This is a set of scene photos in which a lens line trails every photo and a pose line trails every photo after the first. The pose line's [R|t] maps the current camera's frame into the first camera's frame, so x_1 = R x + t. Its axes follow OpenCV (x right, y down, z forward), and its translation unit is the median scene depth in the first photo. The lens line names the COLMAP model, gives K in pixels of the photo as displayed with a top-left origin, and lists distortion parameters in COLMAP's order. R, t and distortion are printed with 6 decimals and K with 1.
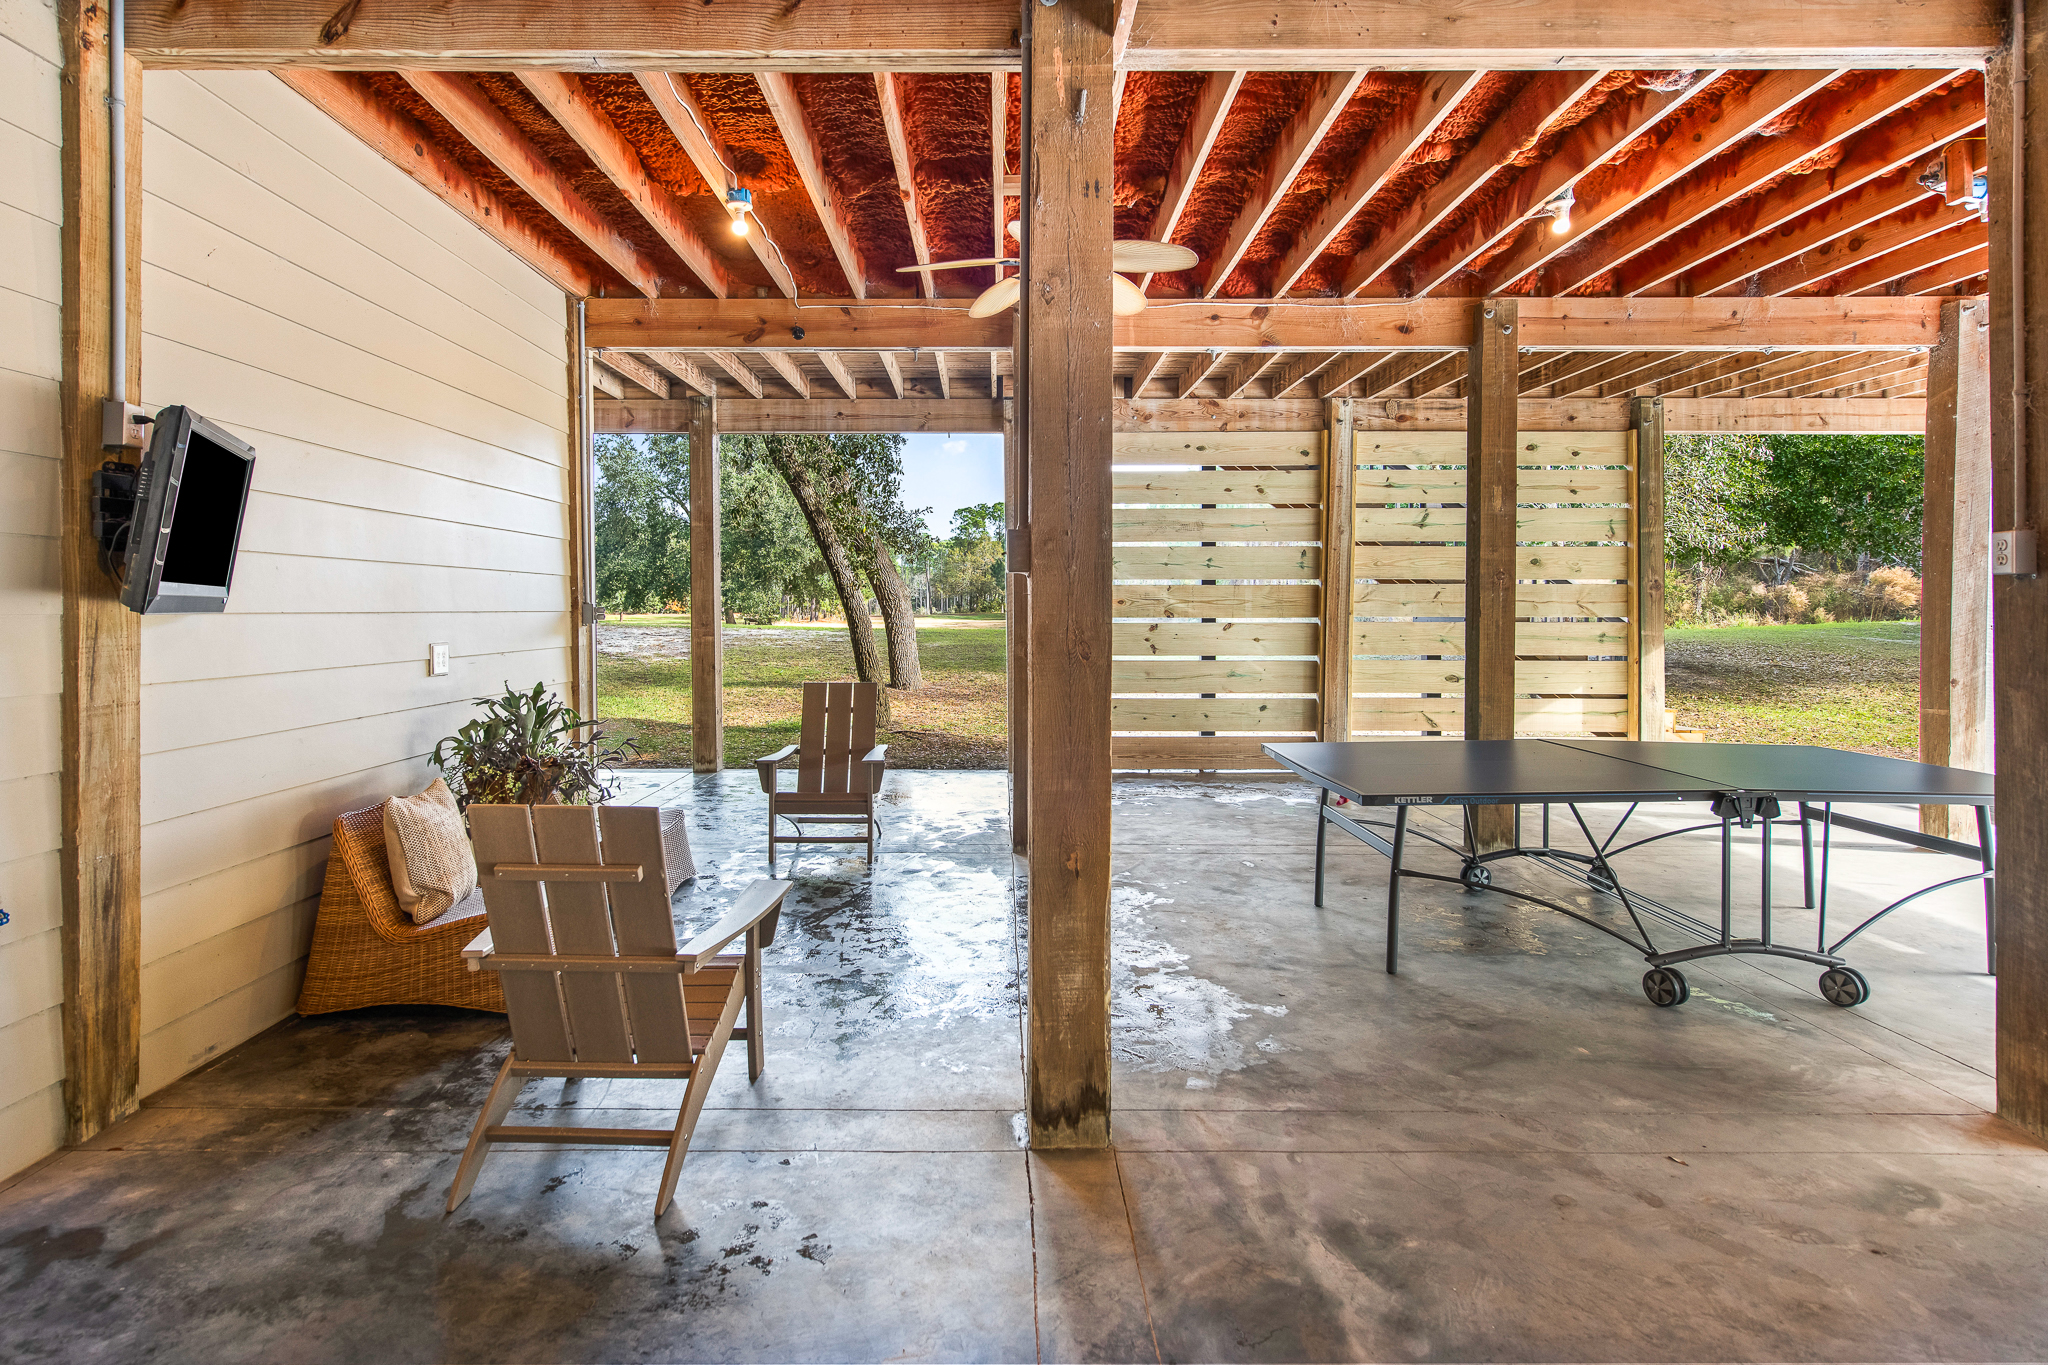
lens RADIAL K [[1080.0, 0, 1006.2], [0, 1080.0, 616.9], [0, 0, 1]] dist [0.003417, -0.000212]
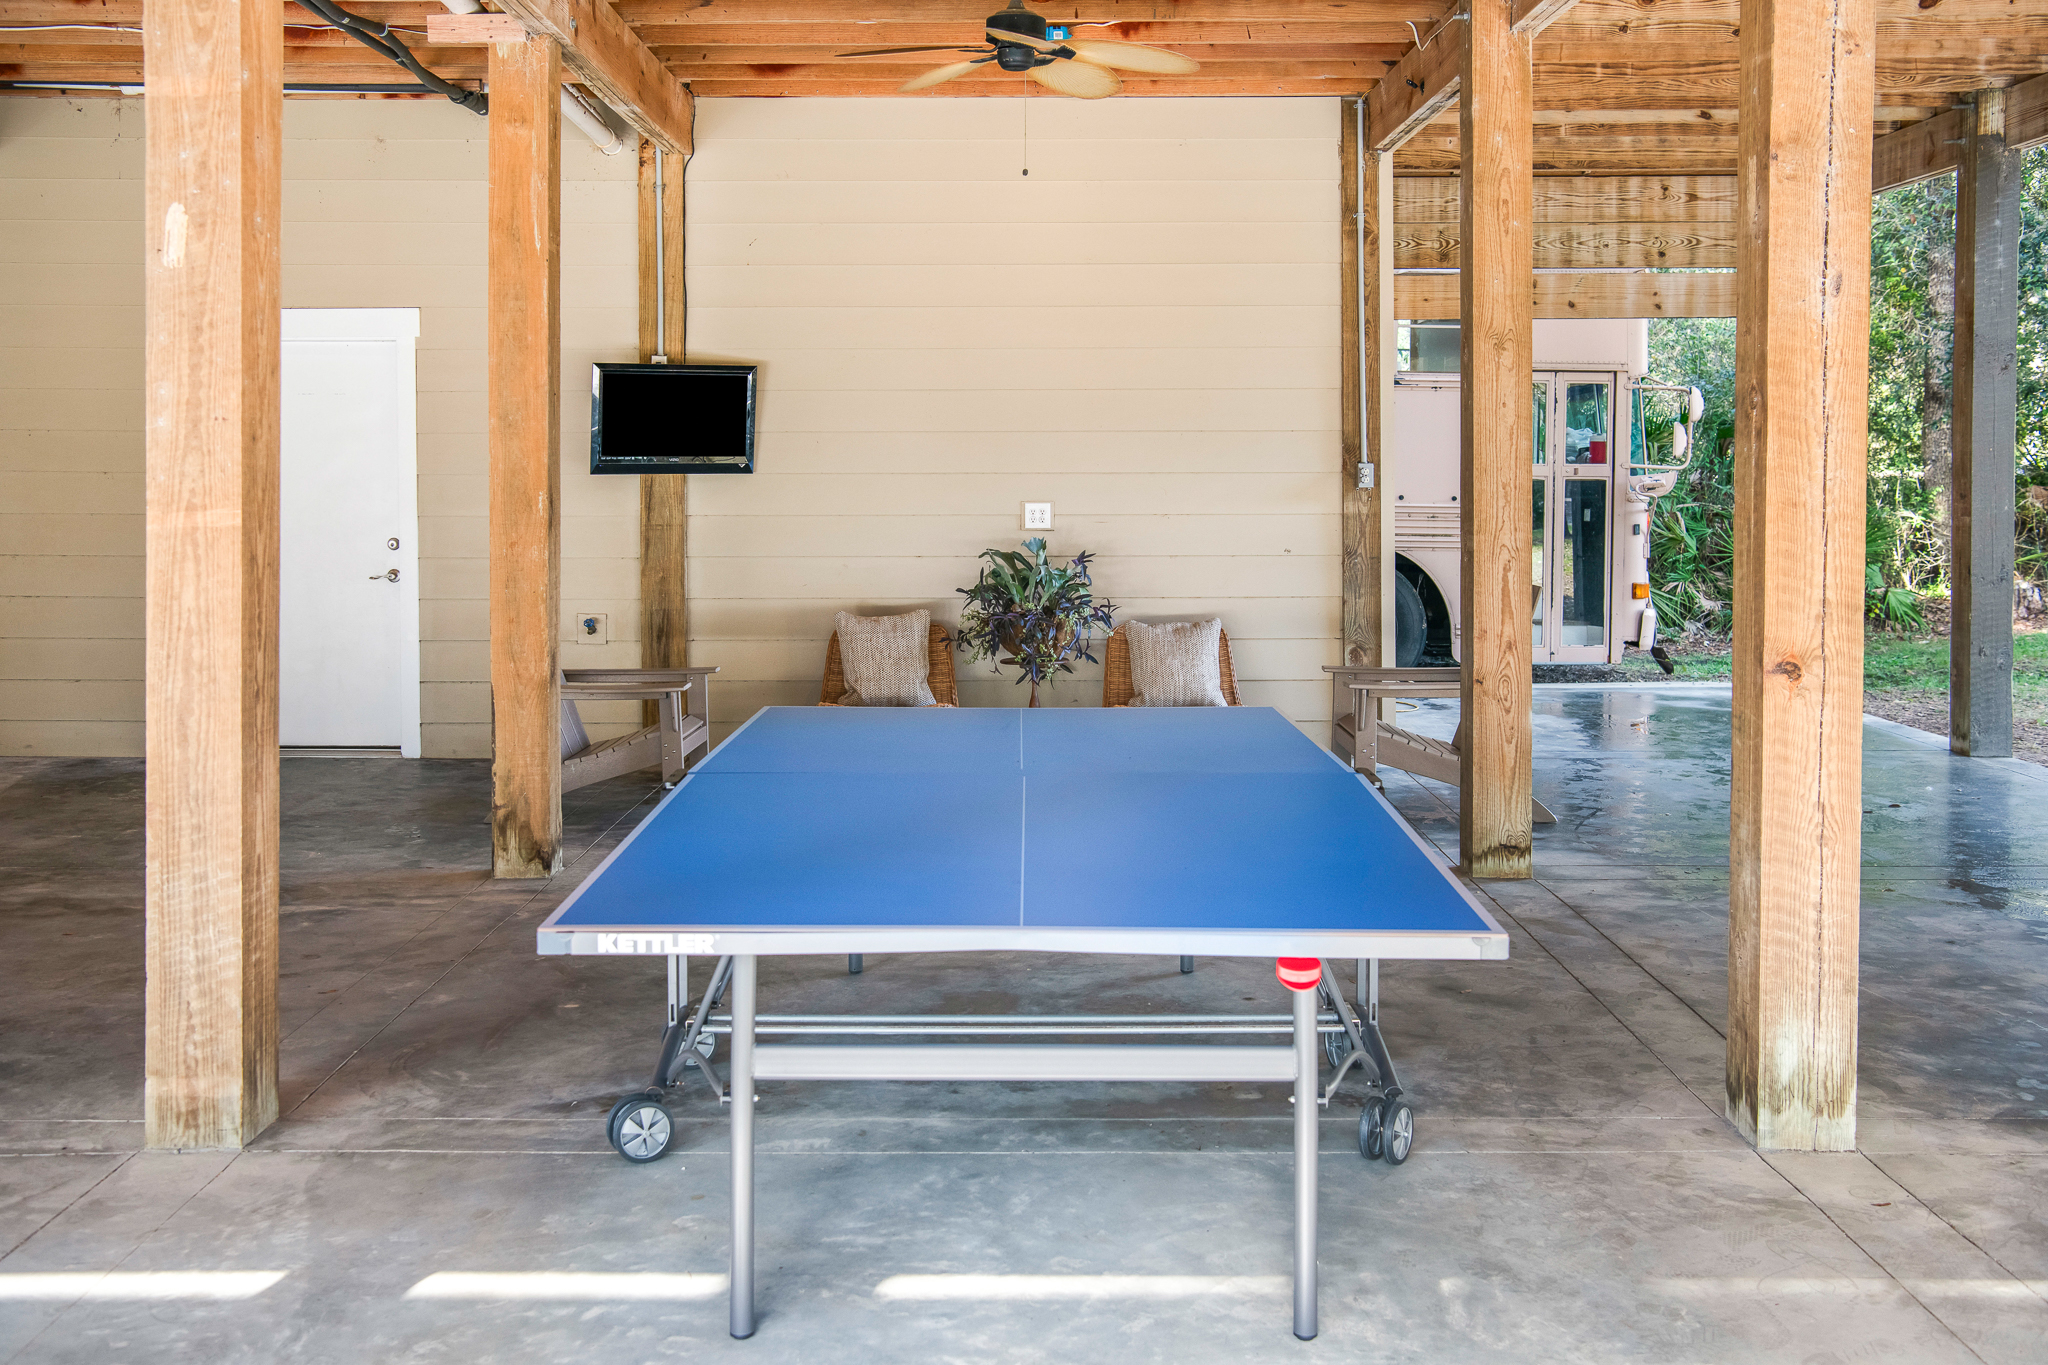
lens RADIAL K [[1982.6, 0, 1045.1], [0, 1982.6, 523.3], [0, 0, 1]] dist [0.016460, 0.000000]
pose [[0.001913, 0.034038, -0.999419, 1.133256], [-0.003569, 0.999414, 0.034031, -0.016539], [0.999992, 0.003502, 0.002033, 0.750278]]
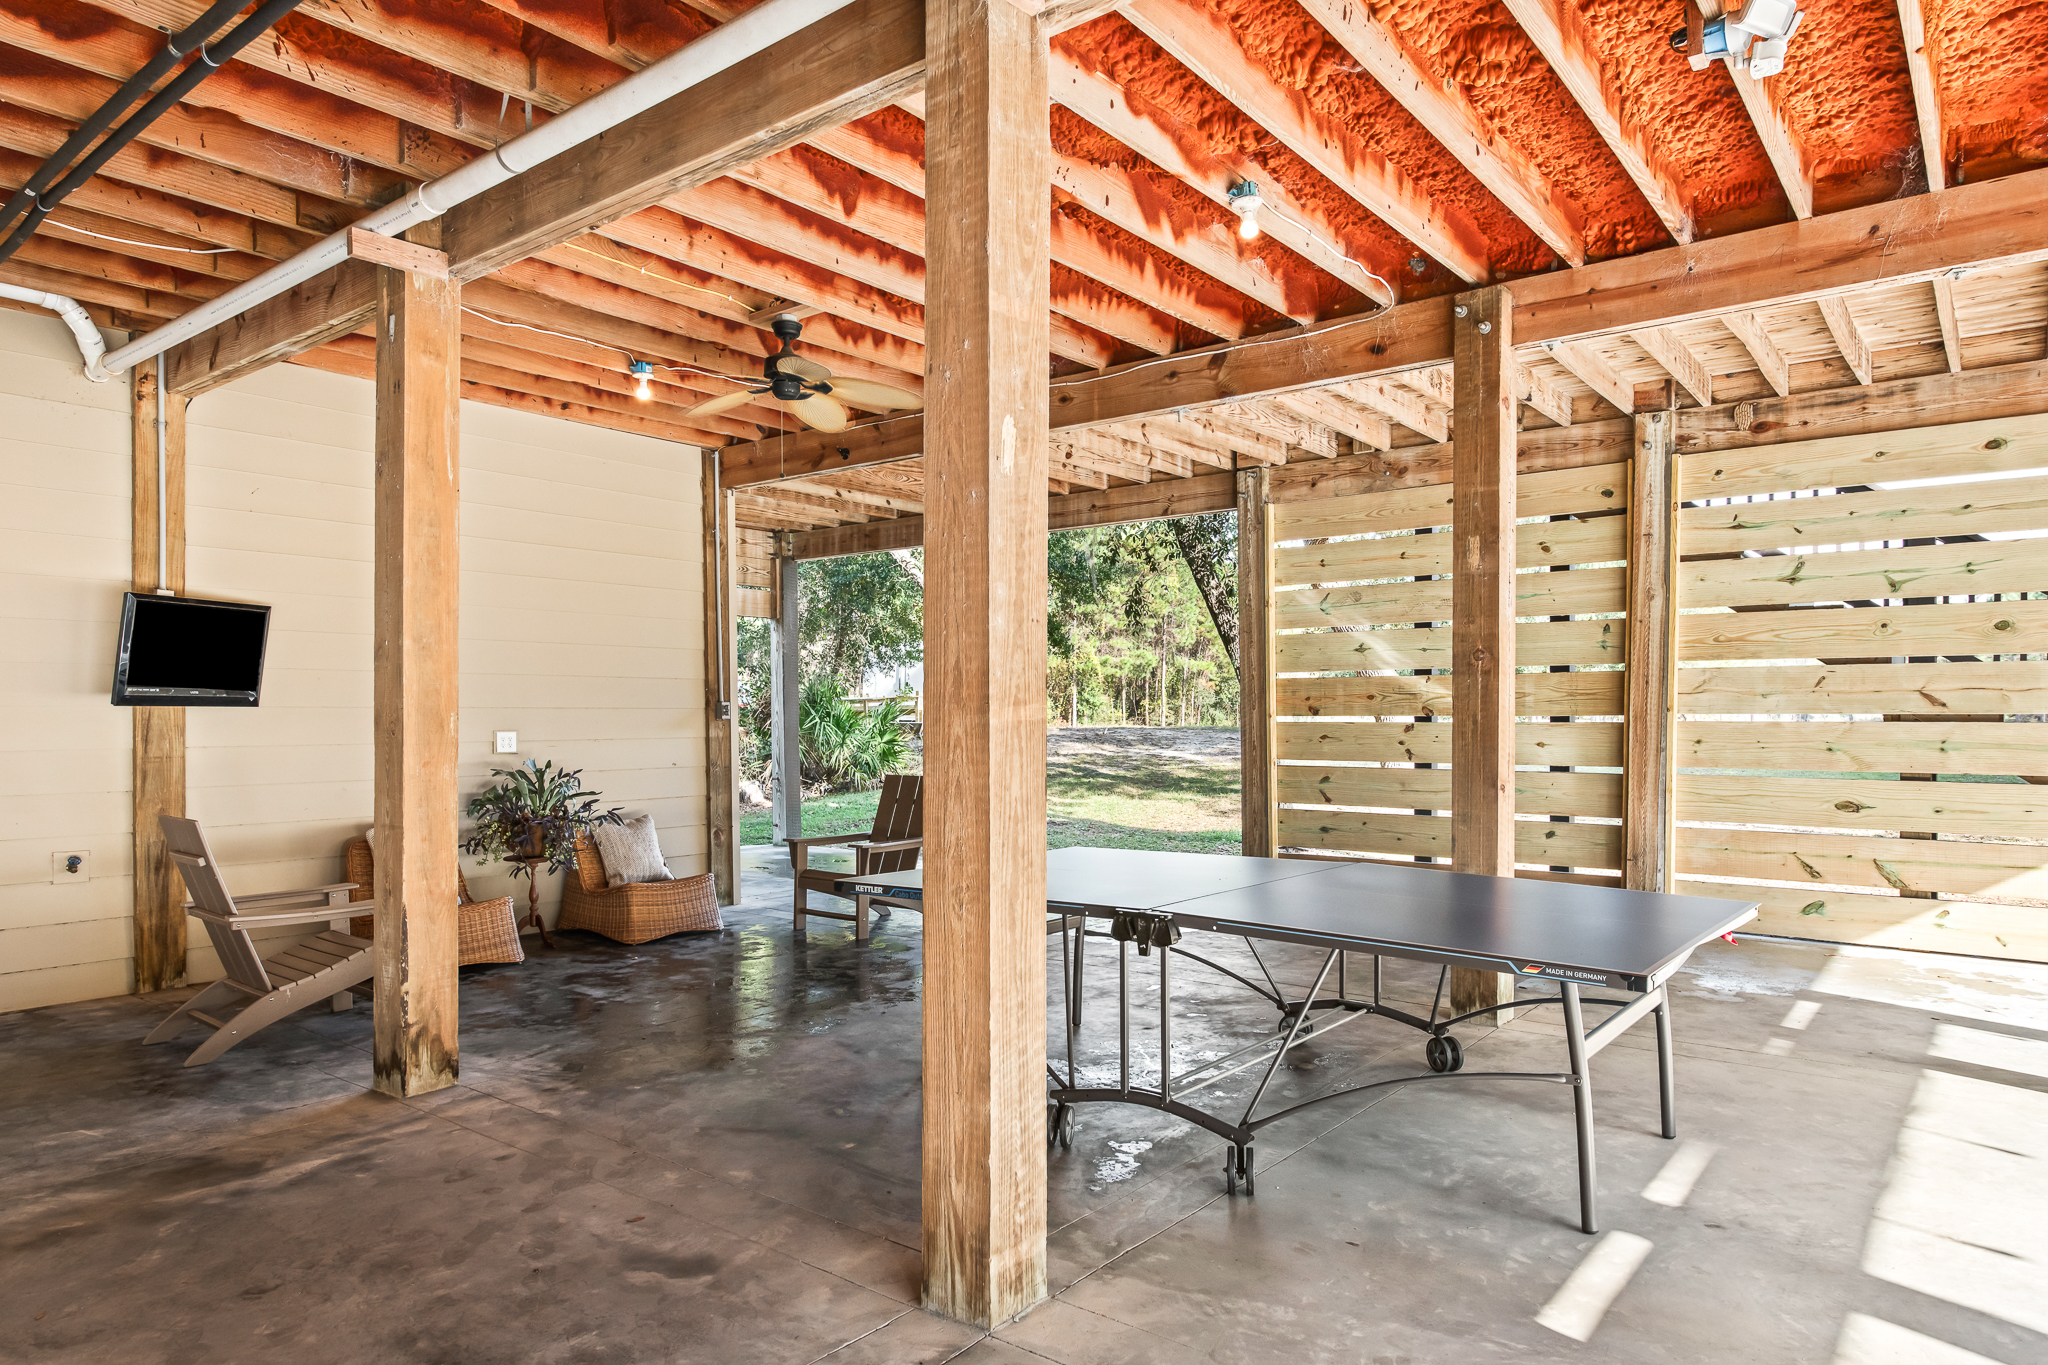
lens RADIAL K [[1260.0, 0, 1026.0], [0, 1260.0, 723.8], [0, 0, 1]] dist [0.001975, 0.005482]
pose [[0.784028, 0.002503, -0.620721, 0.744855], [-0.002262, 0.999997, 0.001175, 0.009156], [0.620722, 0.000483, 0.784031, 0.111655]]
